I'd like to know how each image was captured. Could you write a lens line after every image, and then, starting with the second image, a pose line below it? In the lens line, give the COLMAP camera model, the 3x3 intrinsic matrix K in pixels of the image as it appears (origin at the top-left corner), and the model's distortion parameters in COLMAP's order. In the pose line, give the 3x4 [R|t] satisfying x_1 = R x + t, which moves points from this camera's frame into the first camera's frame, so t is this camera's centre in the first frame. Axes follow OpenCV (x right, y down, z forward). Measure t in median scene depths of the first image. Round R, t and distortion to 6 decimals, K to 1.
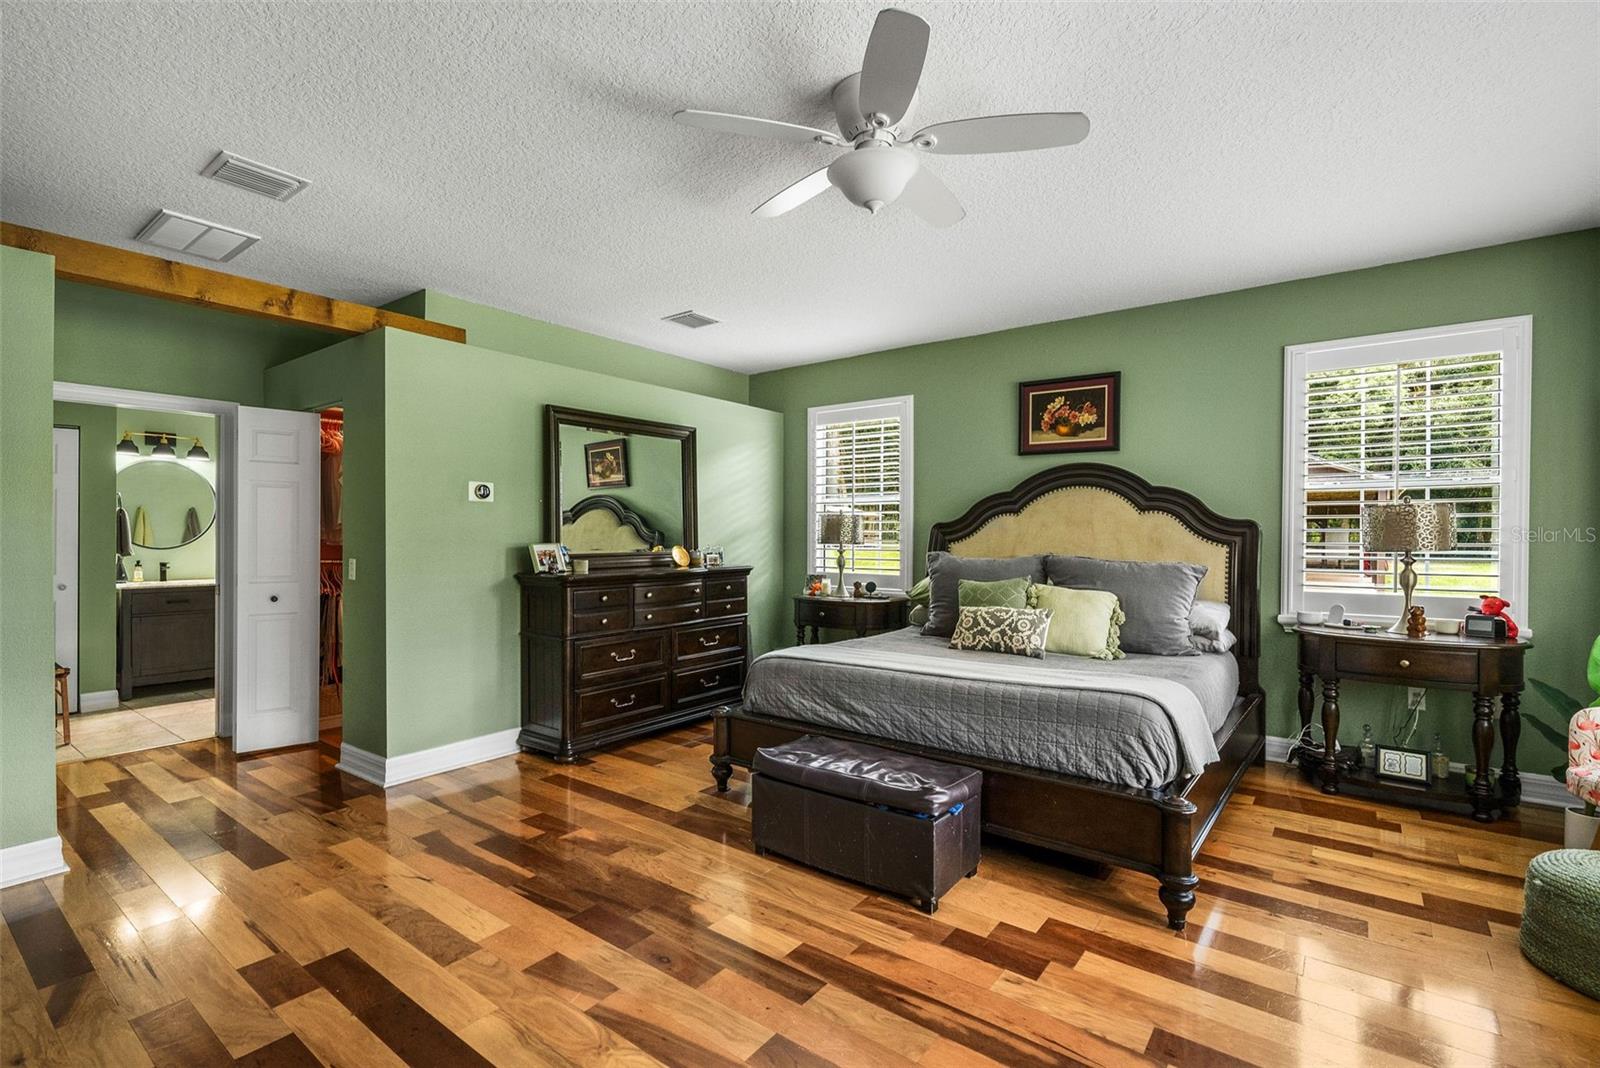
lens RADIAL K [[772.8, 0, 800.0], [0, 772.8, 534.0], [0, 0, 1]] dist [-0.000660, -0.000064]
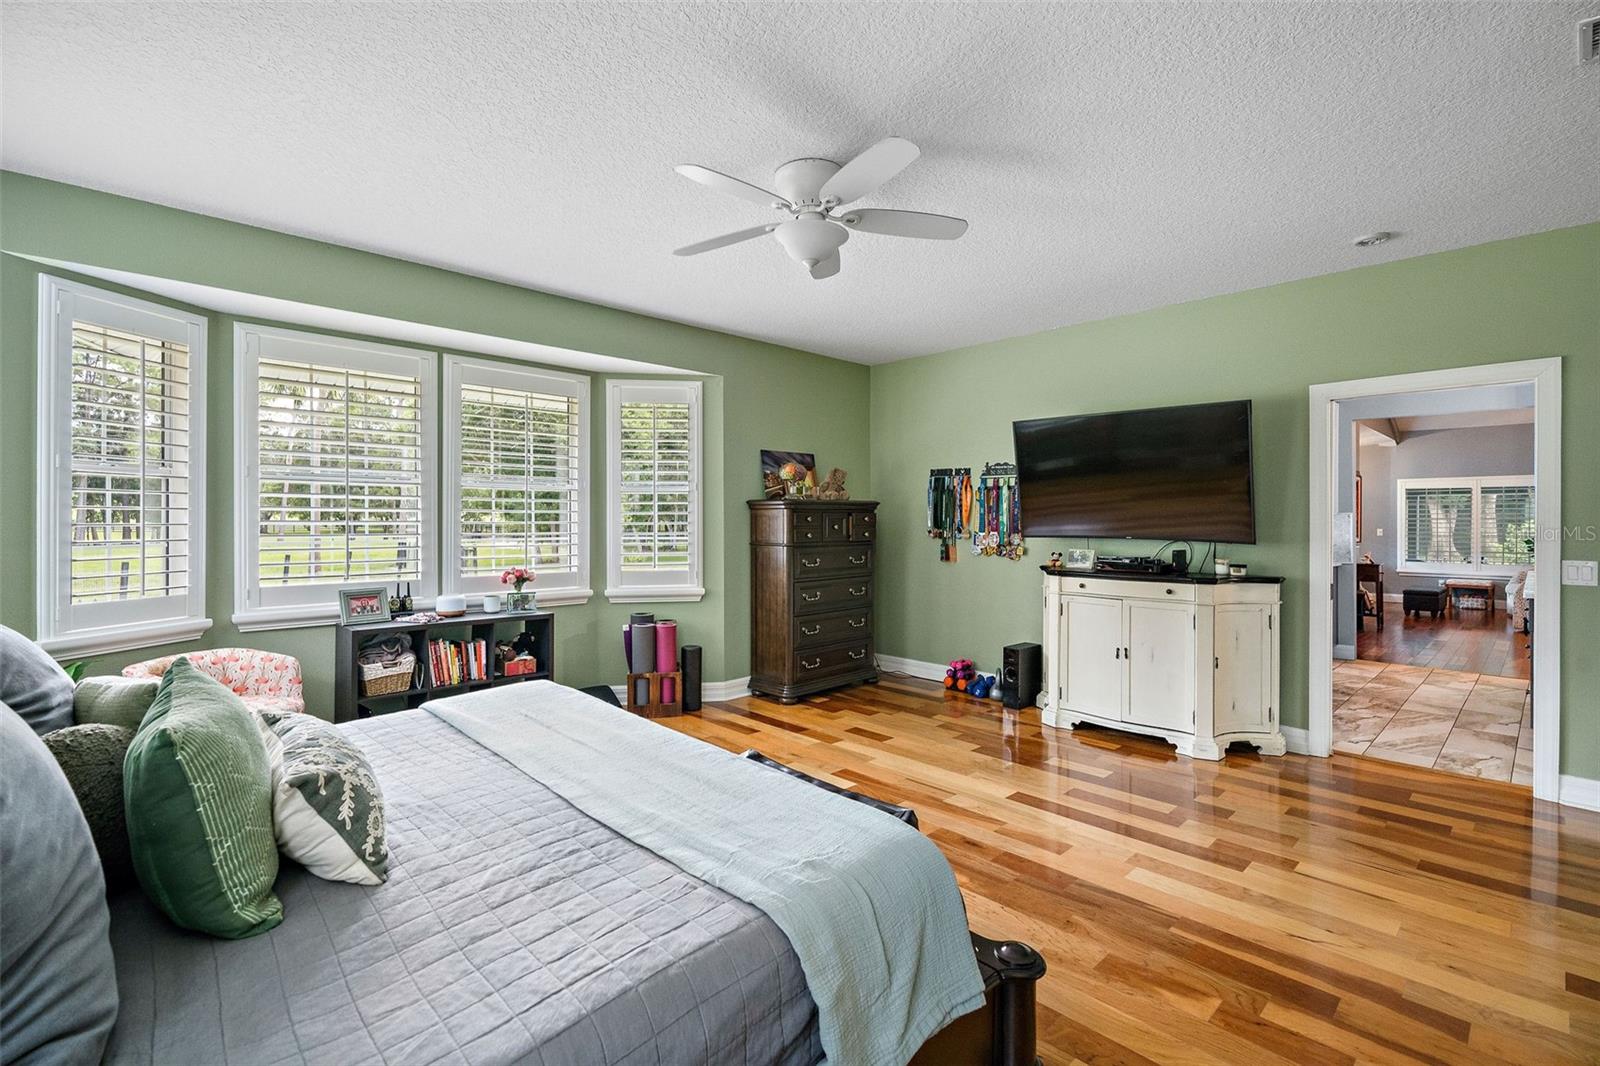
lens RADIAL K [[772.8, 0, 800.0], [0, 772.8, 533.0], [0, 0, 1]] dist [-0.000660, -0.000064]
pose [[-0.987919, -0.006693, 0.154829, -0.077407], [-0.005073, 0.999928, 0.010857, -0.008834], [-0.154891, 0.009940, -0.987882, 2.172006]]
